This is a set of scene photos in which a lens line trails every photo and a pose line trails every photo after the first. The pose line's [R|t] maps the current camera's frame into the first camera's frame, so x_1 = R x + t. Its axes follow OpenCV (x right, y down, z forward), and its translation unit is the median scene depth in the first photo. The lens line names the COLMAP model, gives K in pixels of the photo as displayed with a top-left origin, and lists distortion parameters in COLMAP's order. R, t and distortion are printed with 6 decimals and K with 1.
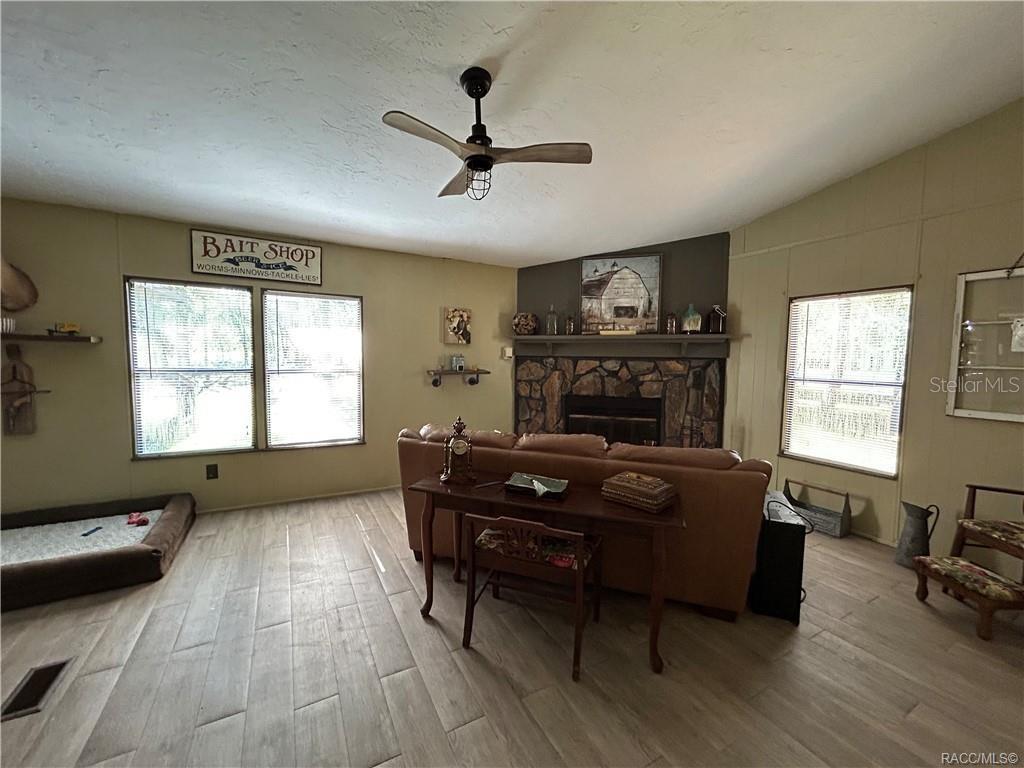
lens RADIAL K [[415.4, 0, 510.7], [0, 415.4, 383.3], [0, 0, 1]] dist [-0.000442, 0.000405]
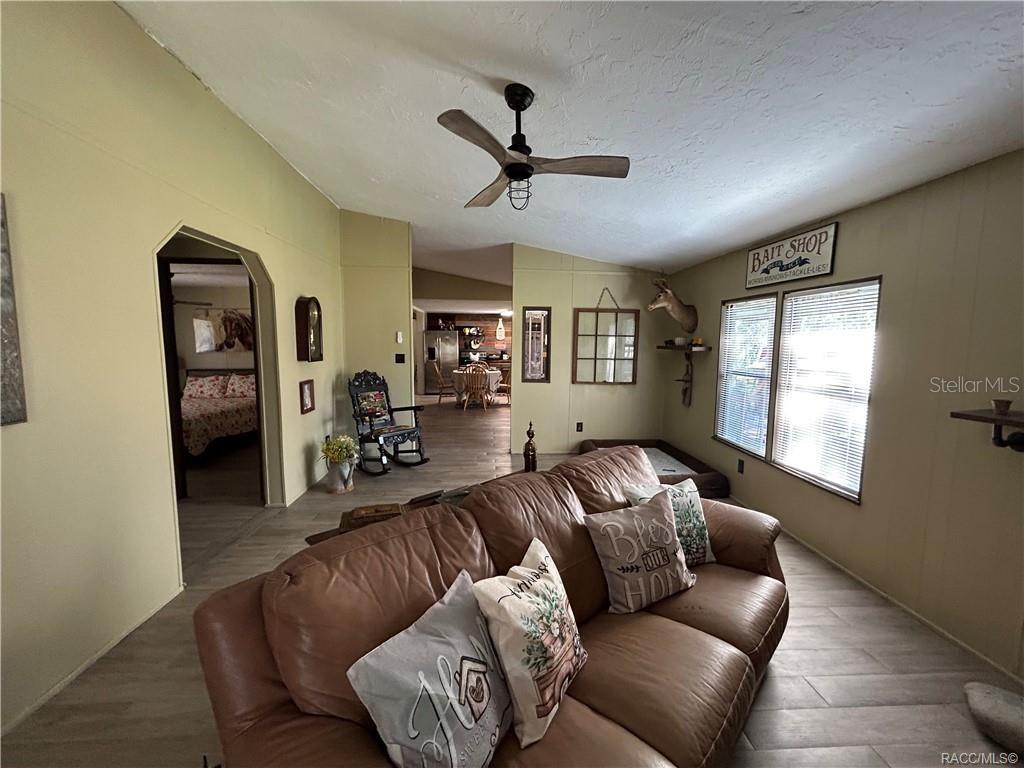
lens RADIAL K [[415.4, 0, 511.5], [0, 415.4, 387.7], [0, 0, 1]] dist [-0.000442, 0.000405]
pose [[-0.429530, 0.075233, -0.899913, 0.557787], [-0.083816, 0.988901, 0.122678, -0.084389], [0.899155, 0.128121, -0.418457, 0.930342]]
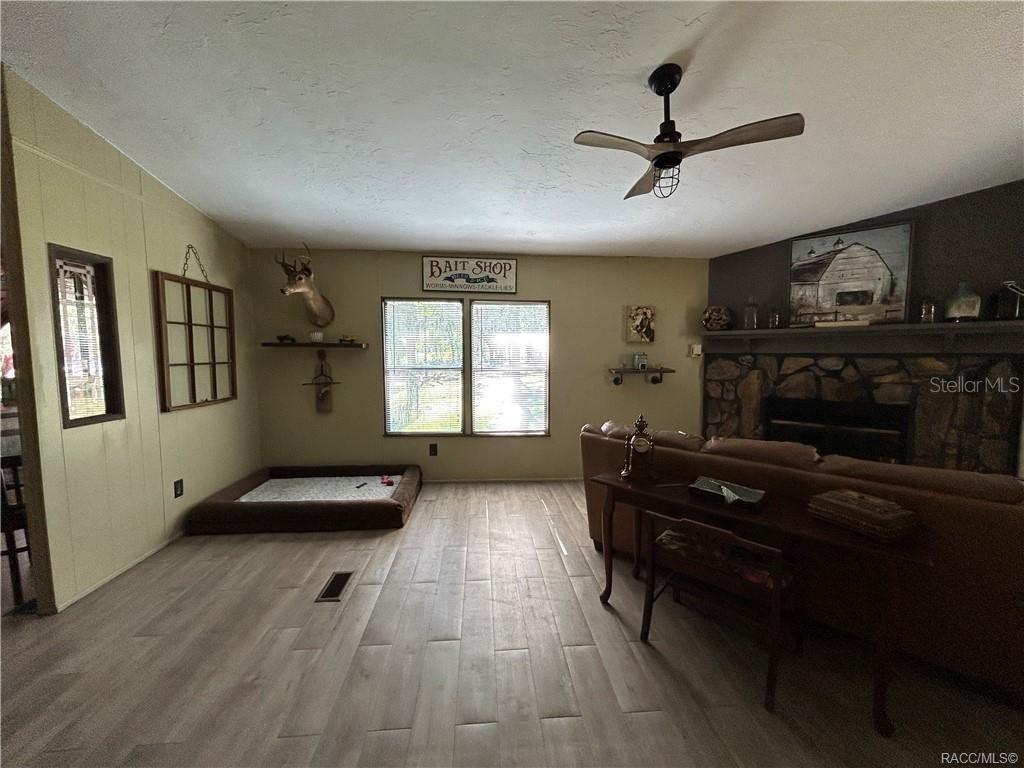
lens RADIAL K [[415.4, 0, 511.2], [0, 415.4, 384.2], [0, 0, 1]] dist [-0.000442, 0.000405]
pose [[0.910618, 0.018685, -0.412827, 0.003137], [-0.015943, 0.999822, 0.010087, 0.000293], [0.412942, -0.002604, 0.910754, -0.037669]]
